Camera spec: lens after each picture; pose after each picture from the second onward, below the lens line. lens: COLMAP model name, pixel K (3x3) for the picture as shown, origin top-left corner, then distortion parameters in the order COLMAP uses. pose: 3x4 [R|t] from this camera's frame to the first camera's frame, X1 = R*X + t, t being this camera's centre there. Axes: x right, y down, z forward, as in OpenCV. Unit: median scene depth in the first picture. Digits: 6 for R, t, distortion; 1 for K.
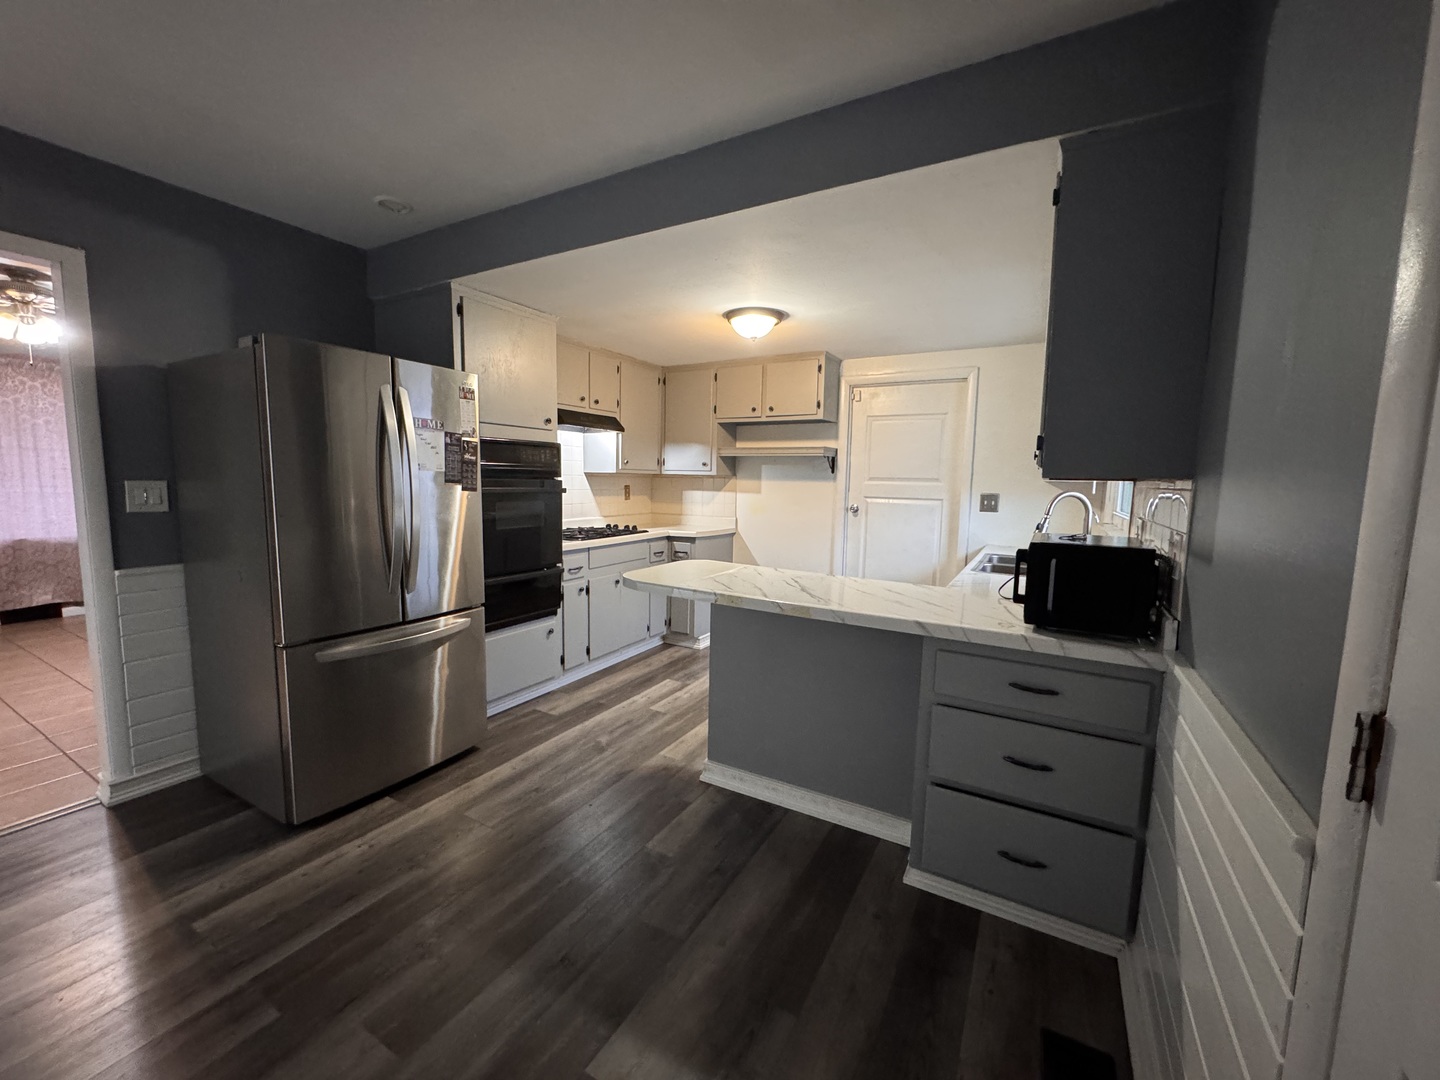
lens RADIAL K [[572.6, 0, 720.0], [0, 572.6, 539.4], [0, 0, 1]] dist [-0.002223, 0.000381]
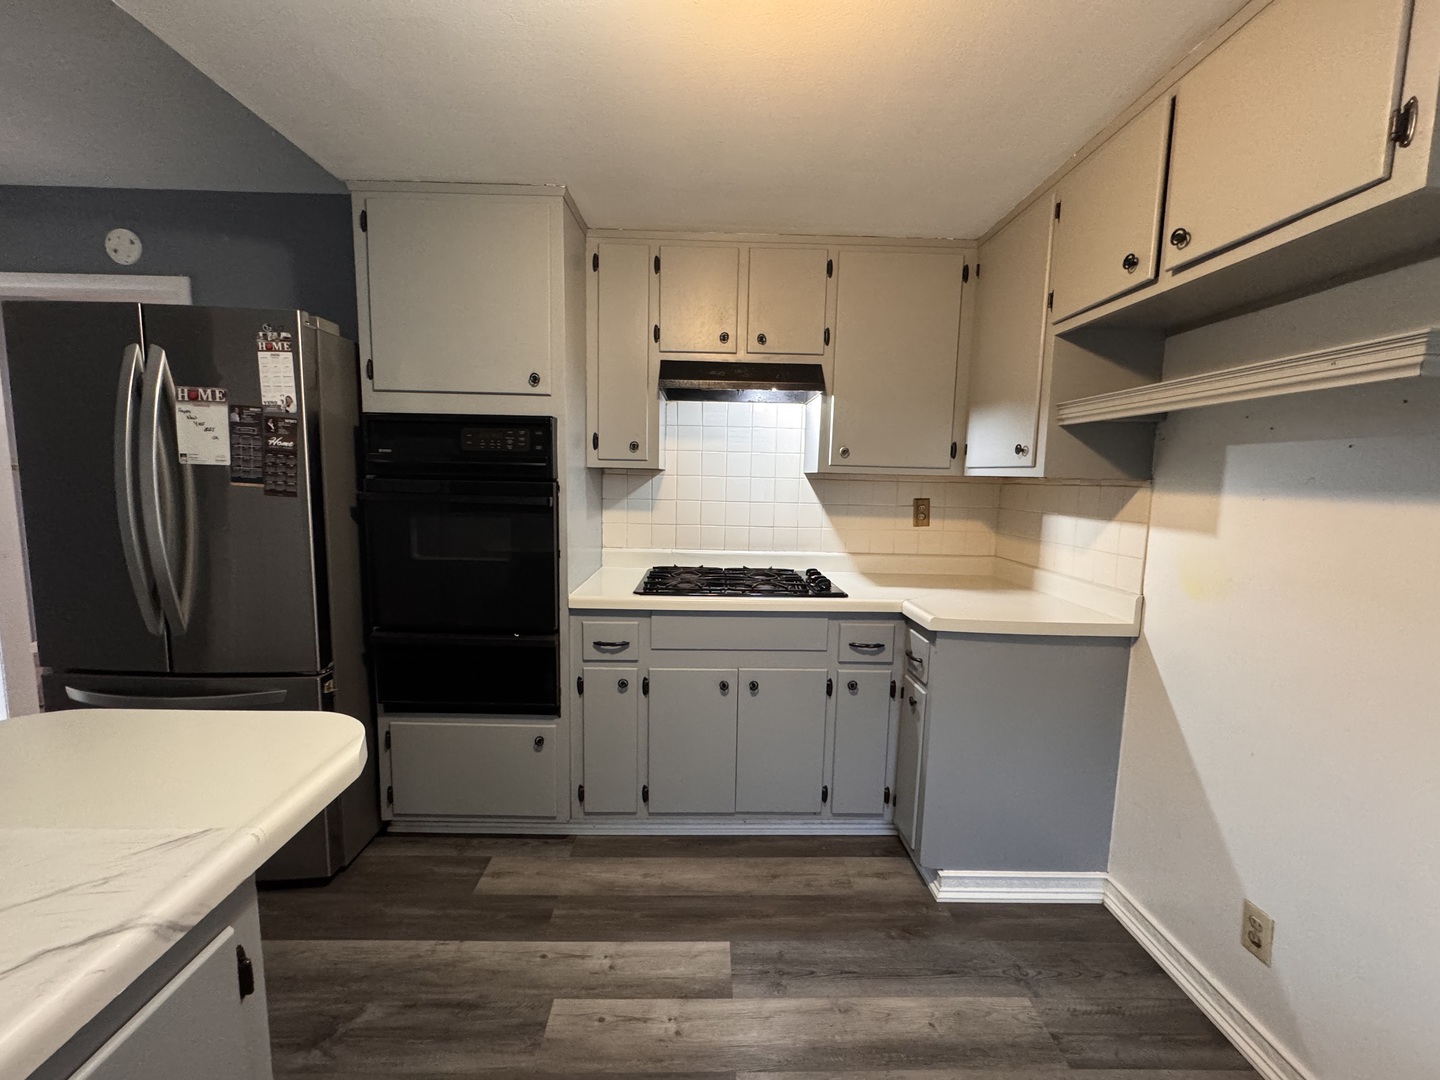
lens RADIAL K [[572.6, 0, 720.0], [0, 572.6, 539.4], [0, 0, 1]] dist [-0.002223, 0.000381]
pose [[0.510177, 0.087953, -0.855560, 0.244709], [-0.103481, 0.993808, 0.040458, -0.075530], [0.853821, 0.067893, 0.516120, 0.730518]]
